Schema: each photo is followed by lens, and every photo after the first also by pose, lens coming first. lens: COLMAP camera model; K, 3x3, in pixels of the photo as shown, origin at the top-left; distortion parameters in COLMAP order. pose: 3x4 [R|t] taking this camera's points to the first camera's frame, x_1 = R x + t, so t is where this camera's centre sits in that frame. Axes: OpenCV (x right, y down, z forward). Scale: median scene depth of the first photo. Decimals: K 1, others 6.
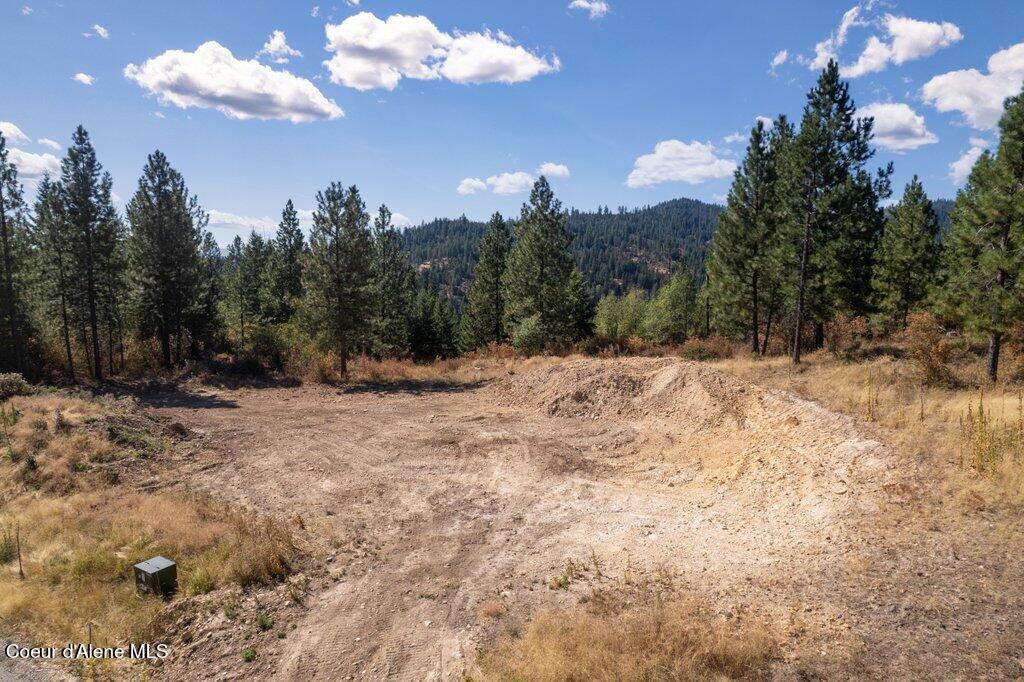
lens RADIAL K [[653.5, 0, 515.7], [0, 653.5, 338.7], [0, 0, 1]] dist [-0.078350, 0.069123]
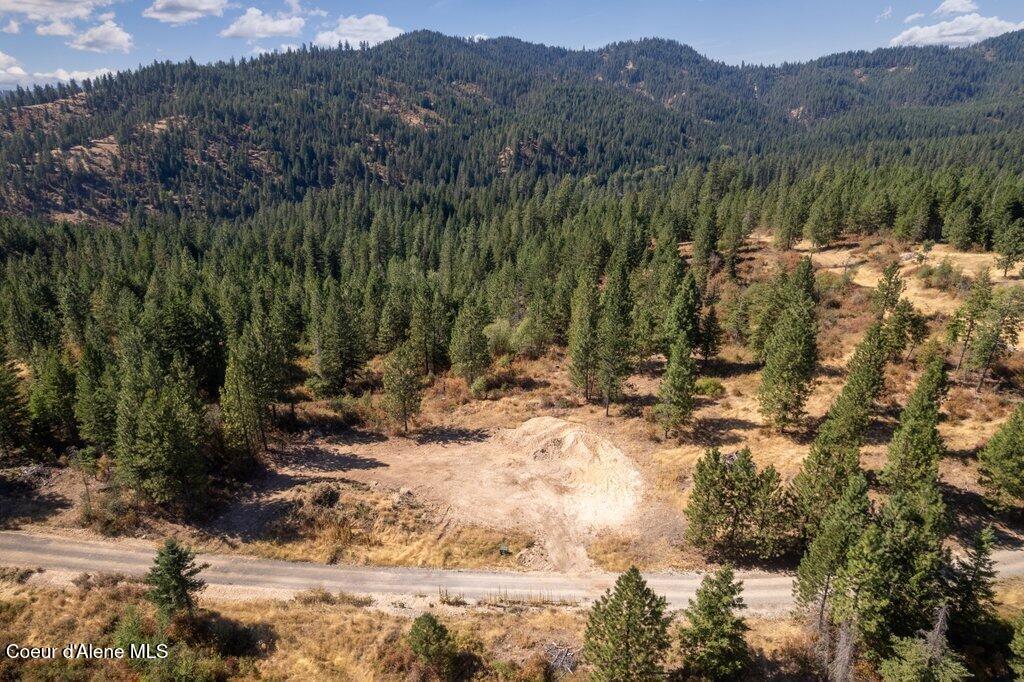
lens RADIAL K [[653.5, 0, 513.1], [0, 653.5, 335.2], [0, 0, 1]] dist [-0.078350, 0.069123]
pose [[0.928405, -0.129623, 0.348228, -0.031069], [0.039511, 0.966304, 0.254354, -0.036955], [-0.369464, -0.222385, 0.902242, -0.046075]]
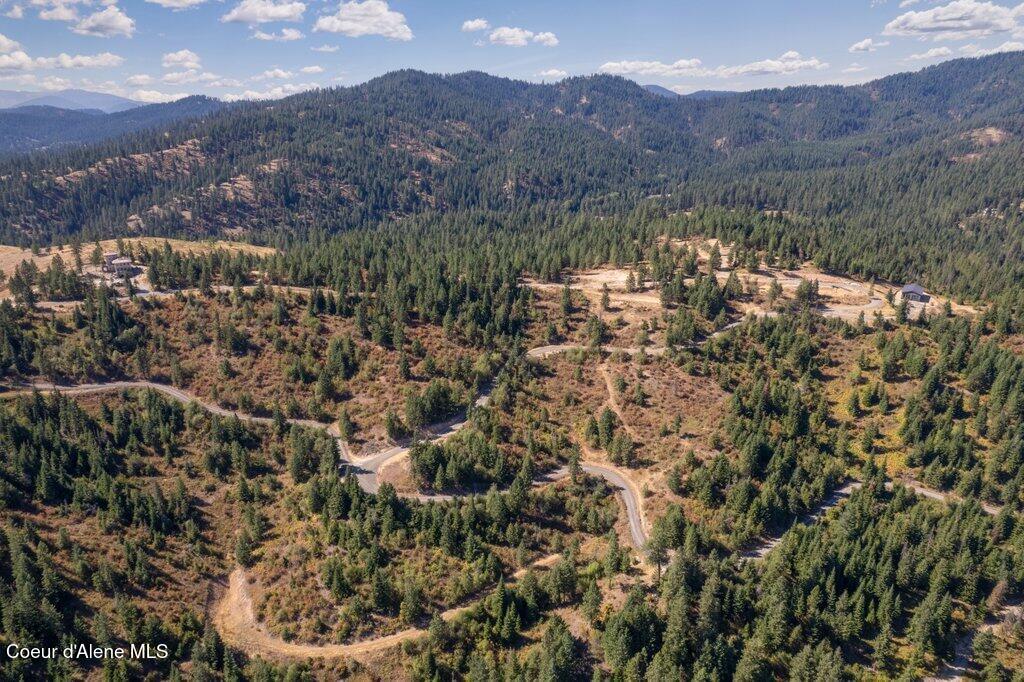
lens RADIAL K [[653.5, 0, 514.6], [0, 653.5, 340.3], [0, 0, 1]] dist [-0.078350, 0.069123]
pose [[0.896054, -0.143967, 0.419953, -0.288534], [0.038828, 0.967748, 0.248911, -0.077581], [-0.442244, -0.206732, 0.872744, -0.392728]]
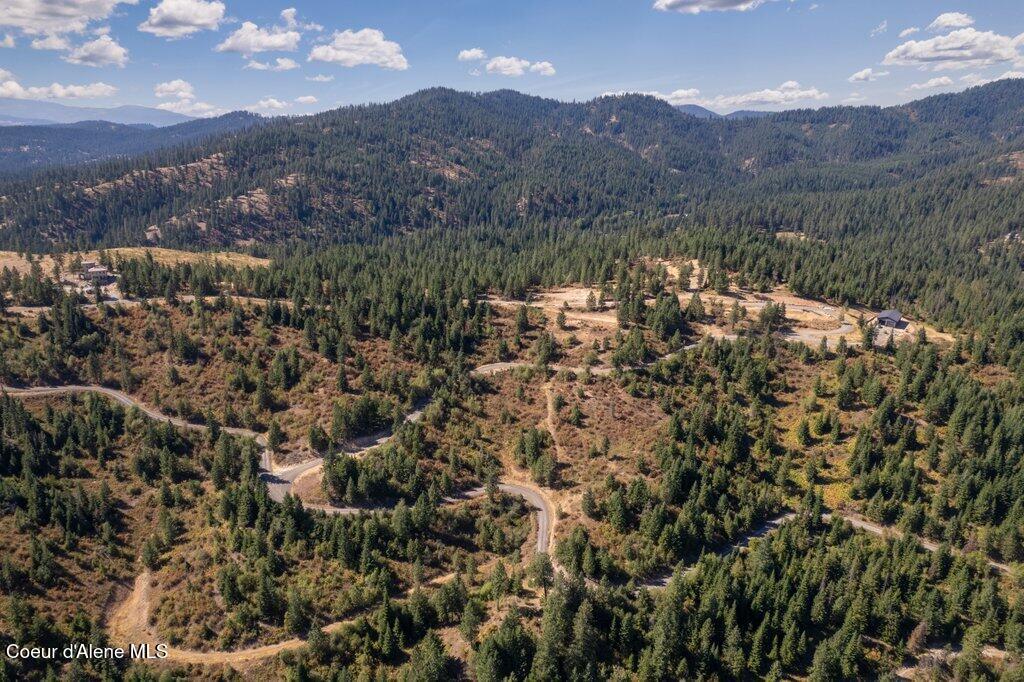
lens RADIAL K [[653.5, 0, 515.2], [0, 653.5, 339.9], [0, 0, 1]] dist [-0.078350, 0.069123]
pose [[0.920940, -0.109308, 0.374060, -0.237174], [0.025414, 0.974660, 0.222245, -0.076071], [-0.388875, -0.195168, 0.900381, -0.416228]]
